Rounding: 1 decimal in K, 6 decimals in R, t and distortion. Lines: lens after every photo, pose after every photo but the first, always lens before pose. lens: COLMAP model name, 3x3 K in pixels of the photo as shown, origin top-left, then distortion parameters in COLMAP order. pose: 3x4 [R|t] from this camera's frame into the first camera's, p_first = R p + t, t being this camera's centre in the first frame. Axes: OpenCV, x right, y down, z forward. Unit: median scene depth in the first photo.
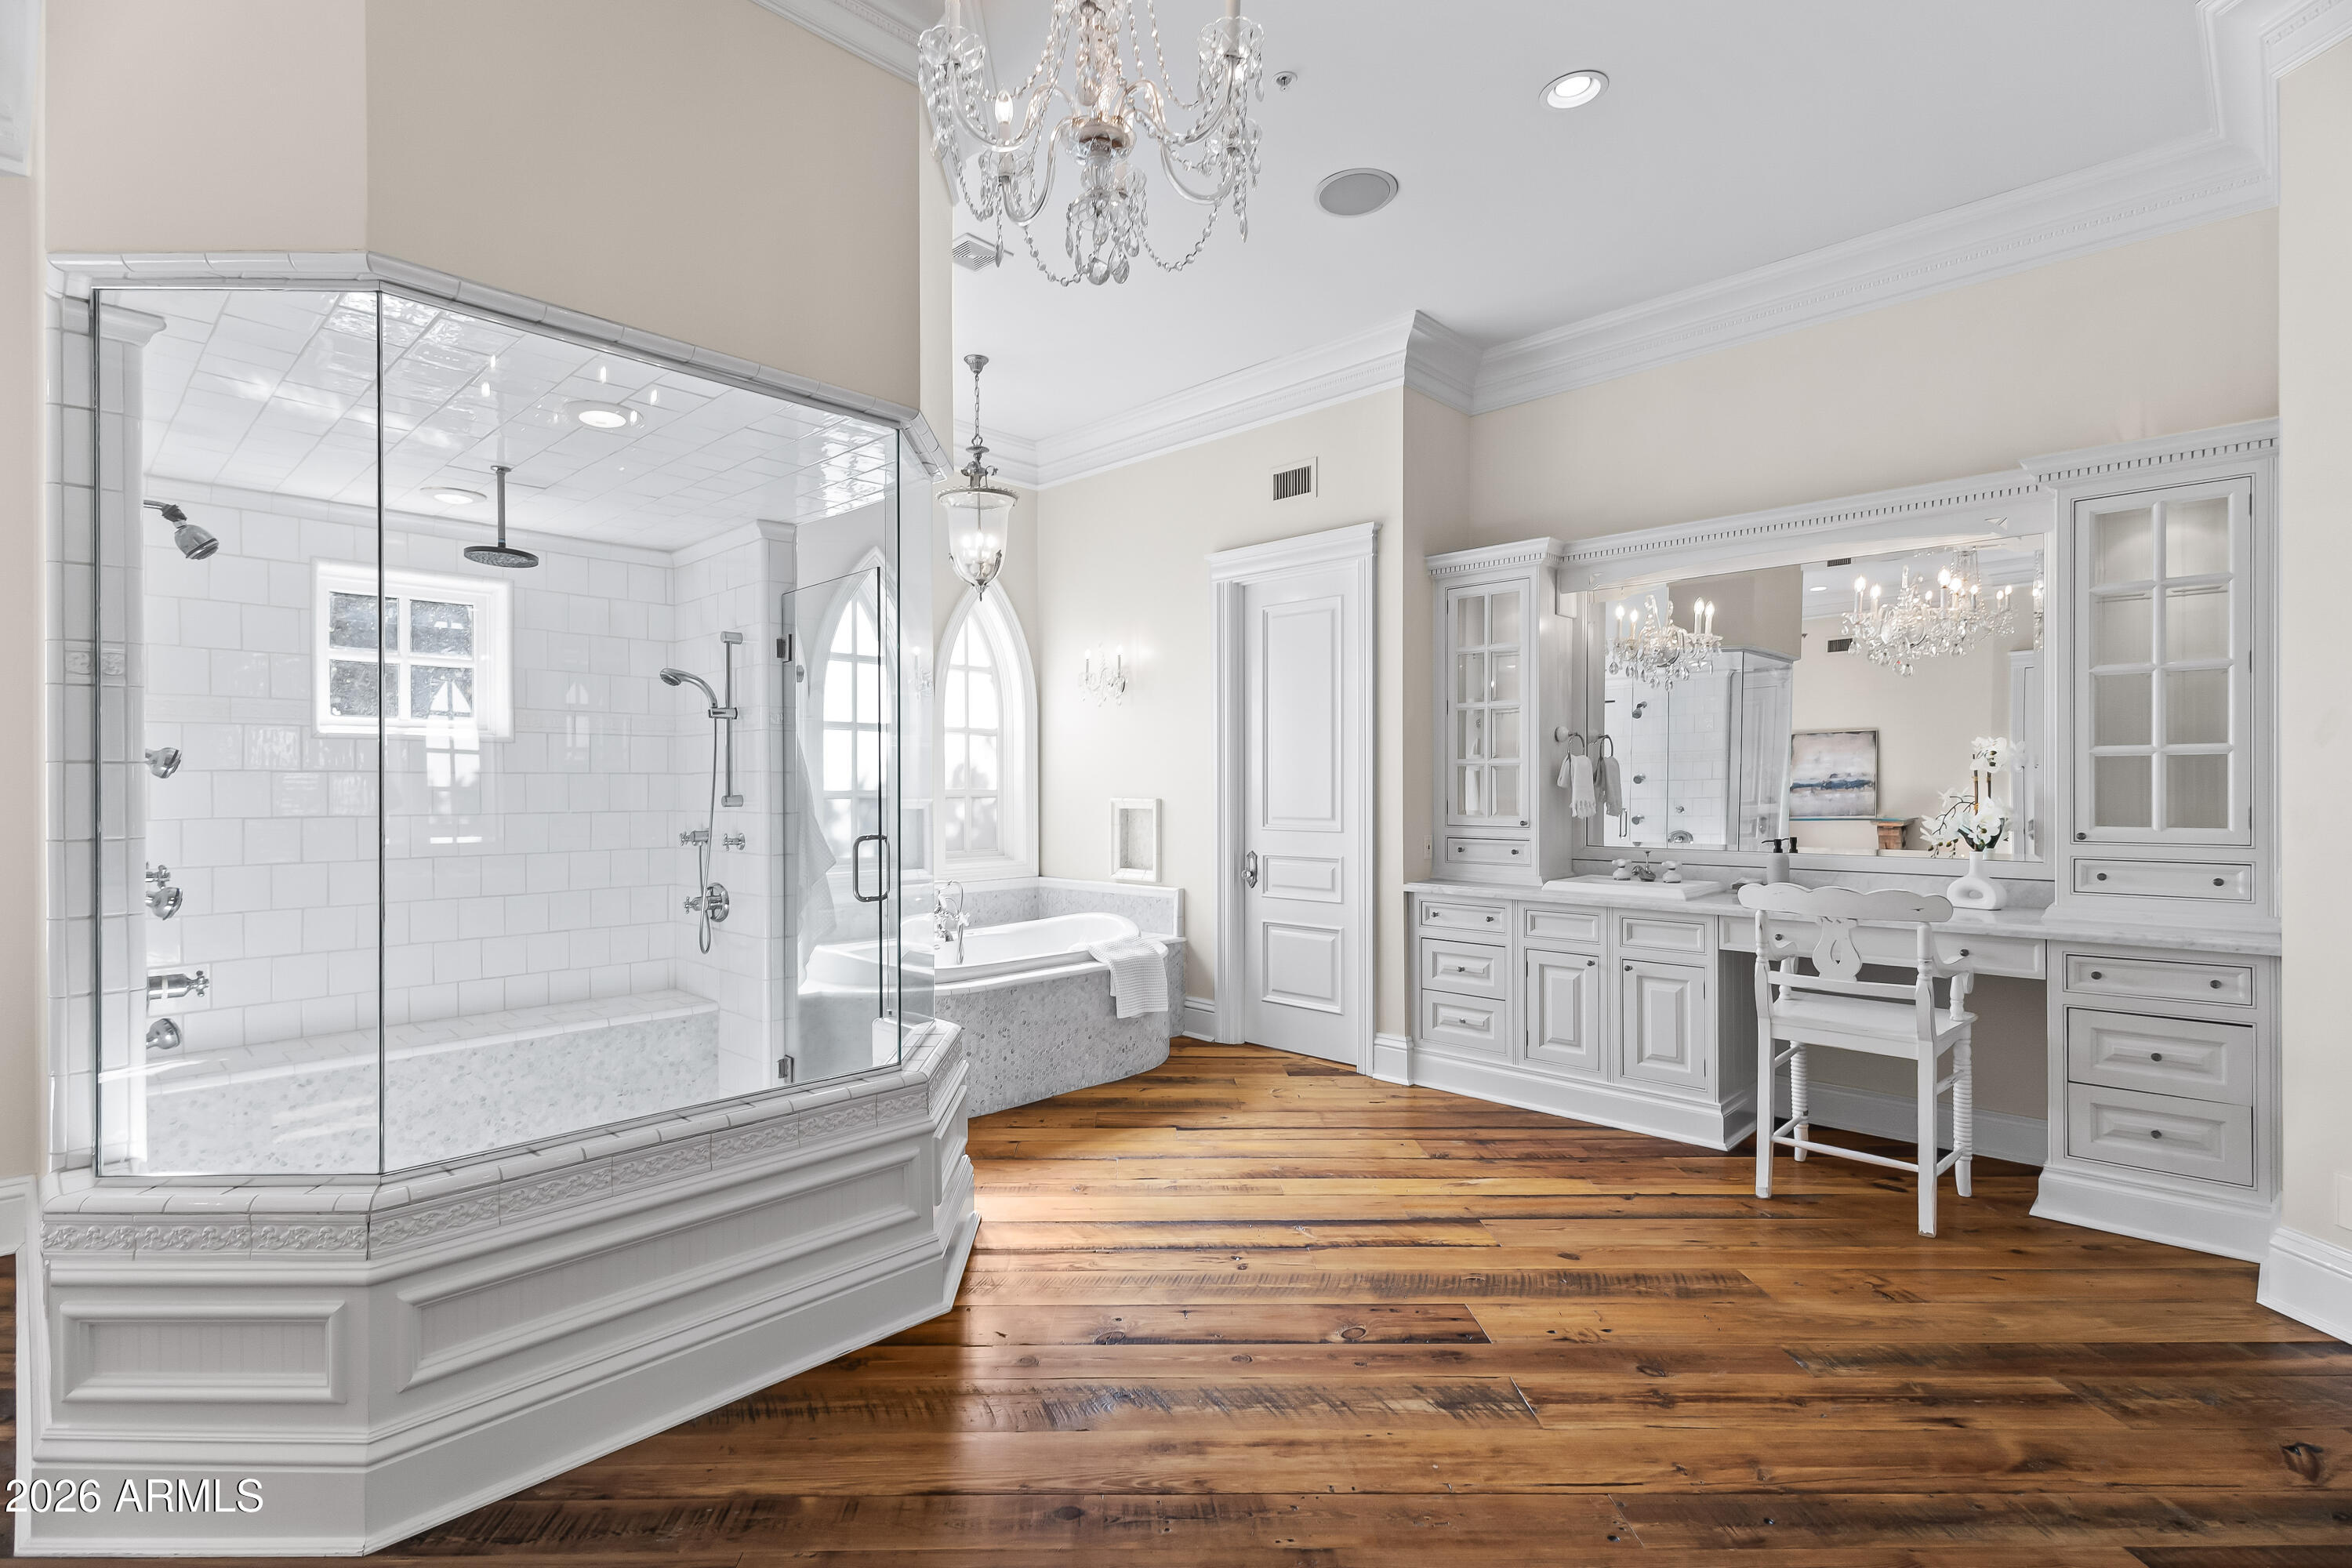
lens RADIAL K [[1110.7, 0, 1152.4], [0, 1110.7, 789.4], [0, 0, 1]] dist [0.010970, -0.003927]
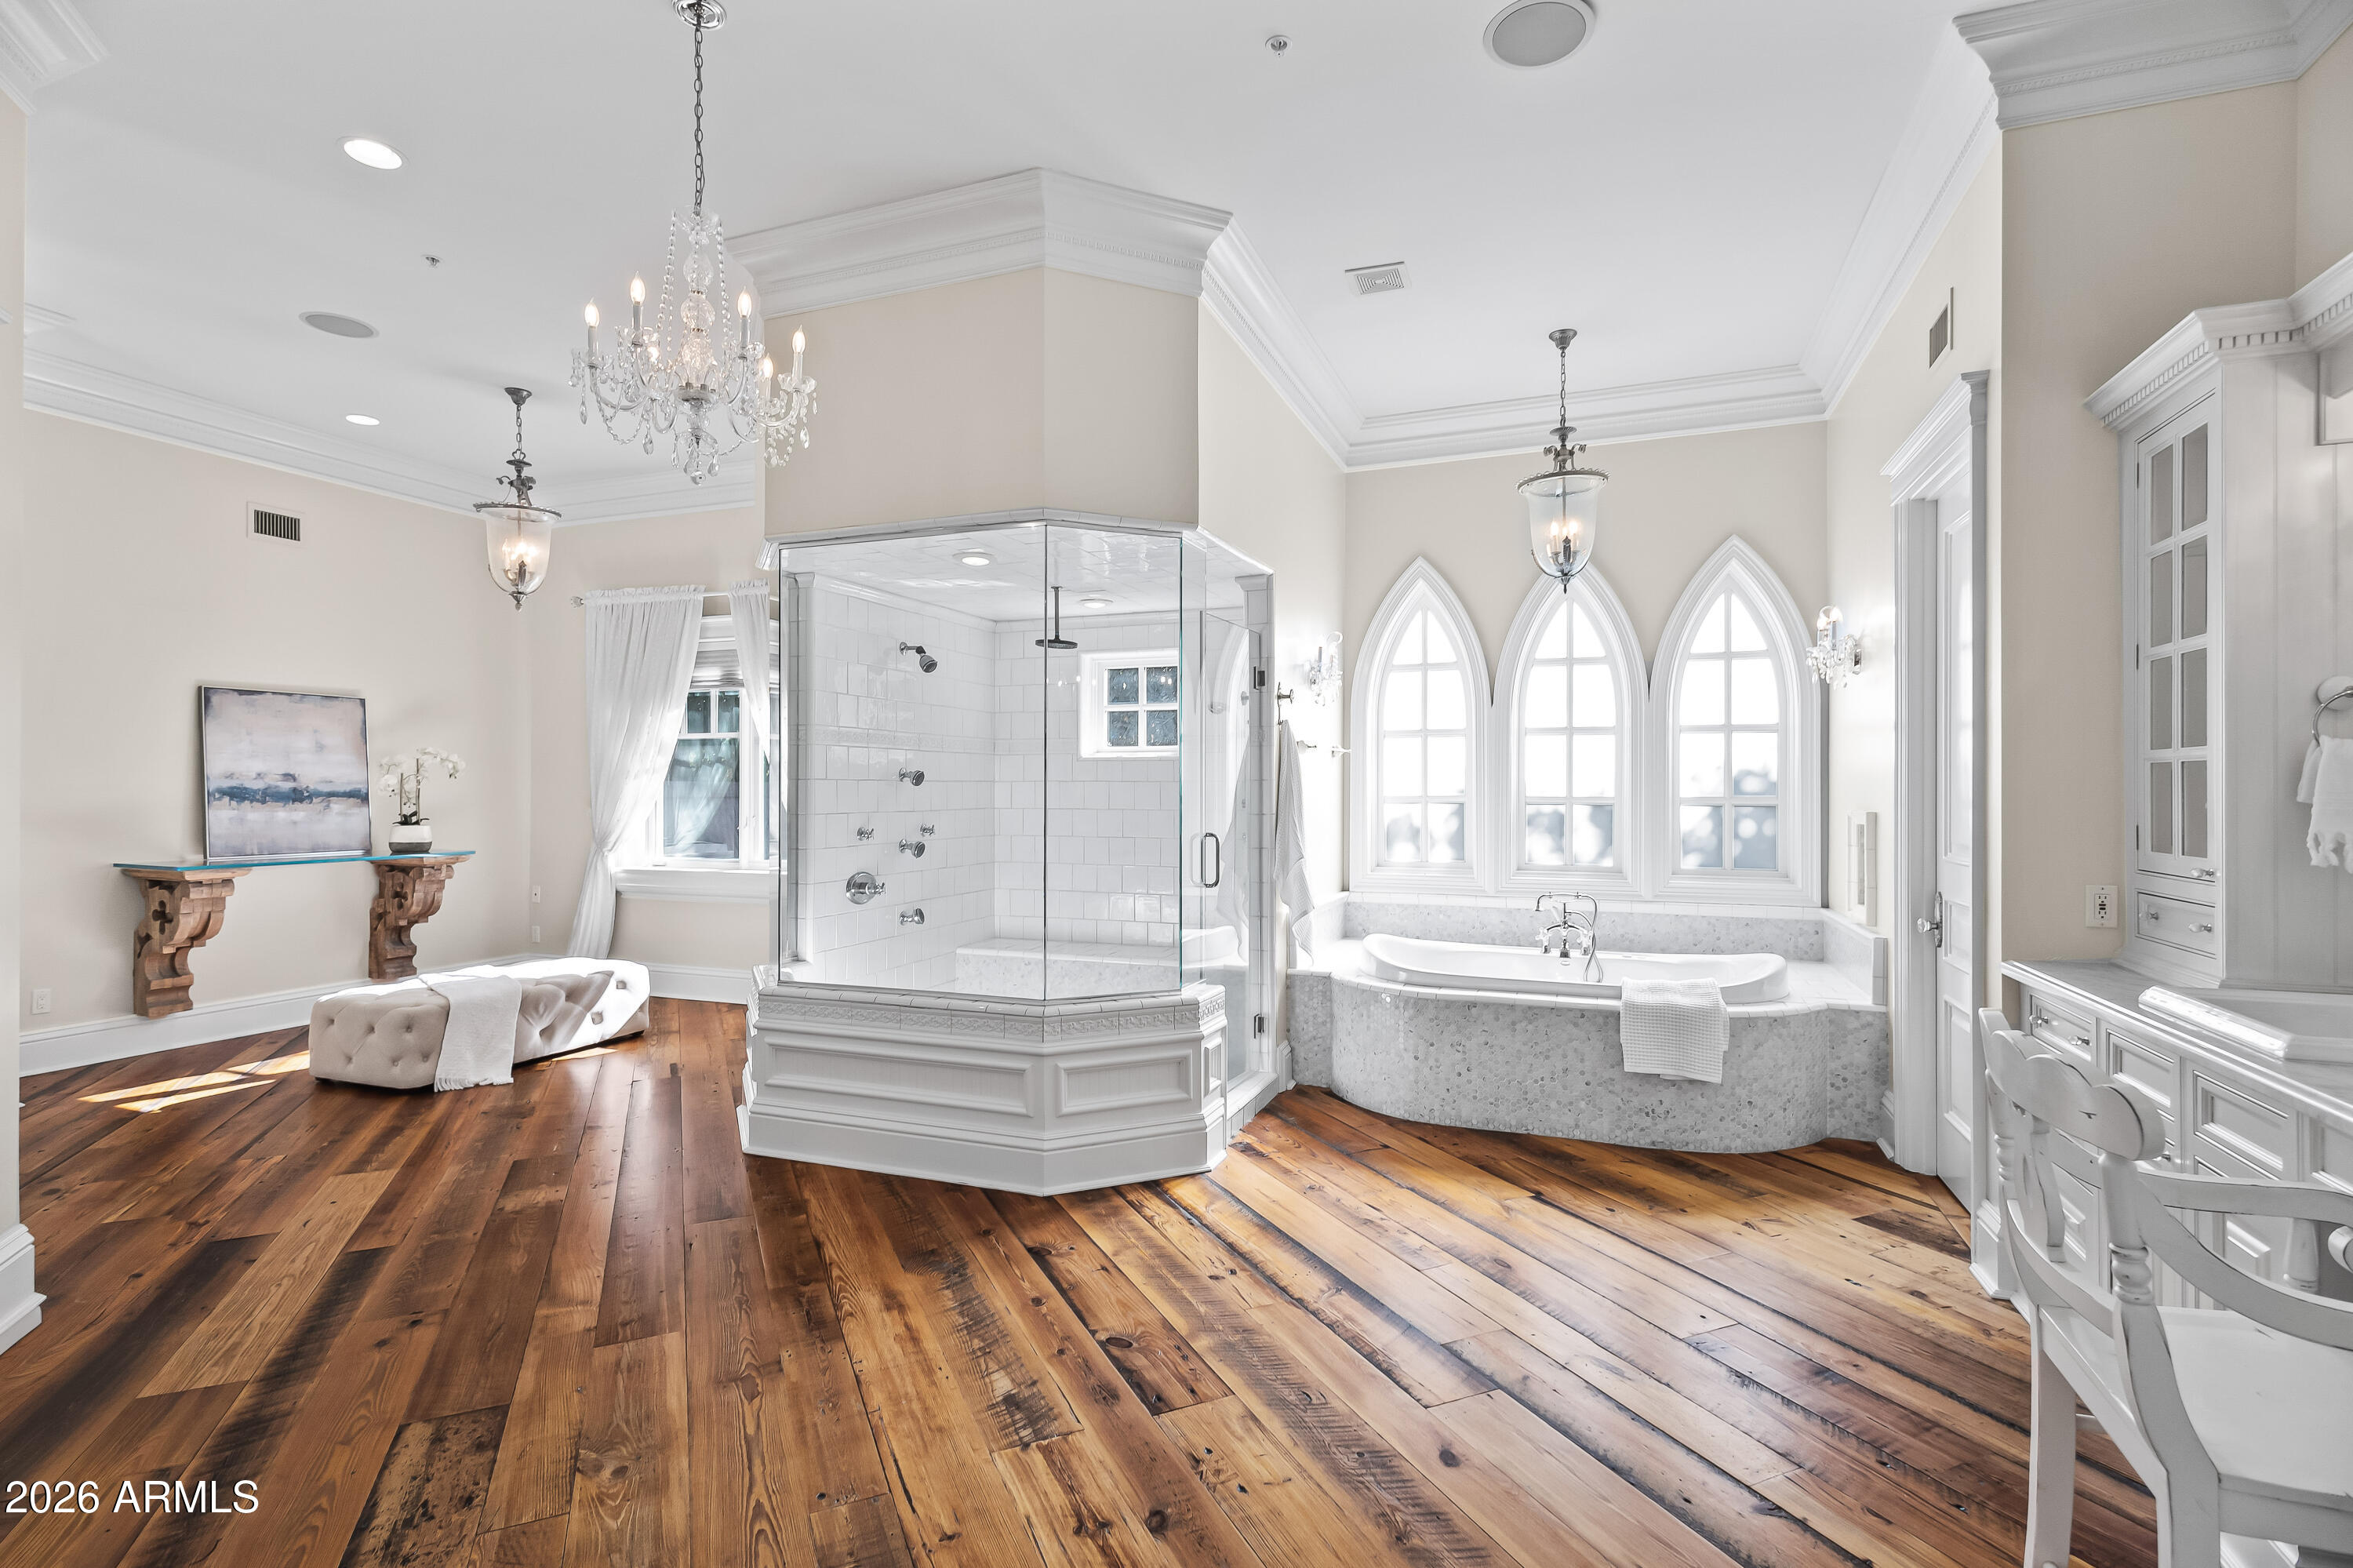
lens RADIAL K [[1111.2, 0, 1151.3], [0, 1111.2, 780.9], [0, 0, 1]] dist [0.010970, -0.003927]
pose [[0.389467, -0.003788, -0.921033, 0.705525], [-0.003803, 0.999976, -0.005720, -0.007746], [0.921032, 0.005730, 0.389444, 0.399202]]
